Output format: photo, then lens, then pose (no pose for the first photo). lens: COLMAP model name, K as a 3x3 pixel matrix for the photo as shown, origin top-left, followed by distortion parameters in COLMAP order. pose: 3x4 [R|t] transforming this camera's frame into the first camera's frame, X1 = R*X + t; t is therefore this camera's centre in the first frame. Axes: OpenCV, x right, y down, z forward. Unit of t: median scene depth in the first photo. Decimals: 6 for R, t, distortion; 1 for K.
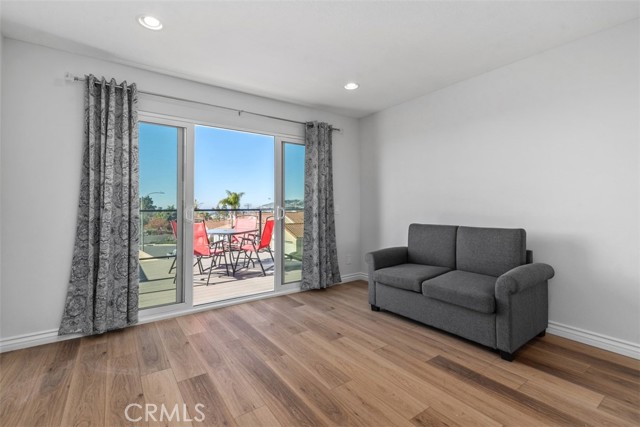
lens RADIAL K [[291.8, 0, 313.9], [0, 291.8, 203.5], [0, 0, 1]] dist [0.004136, 0.000560]
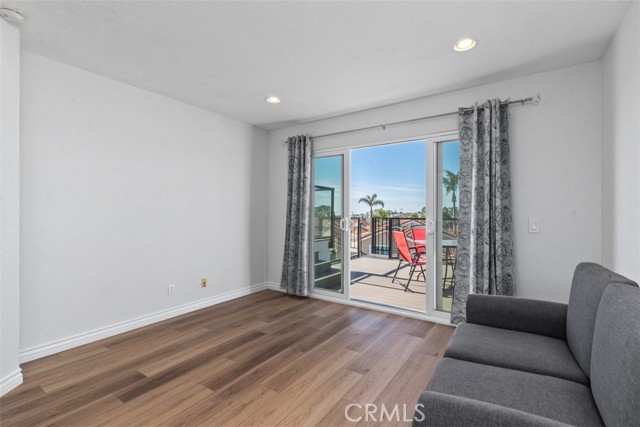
lens RADIAL K [[291.8, 0, 329.6], [0, 291.8, 211.7], [0, 0, 1]] dist [0.004136, 0.000560]
pose [[0.368462, -0.000547, -0.929643, 0.805500], [0.005346, 0.999985, 0.001530, -0.017610], [0.929628, -0.005534, 0.368459, 0.562345]]
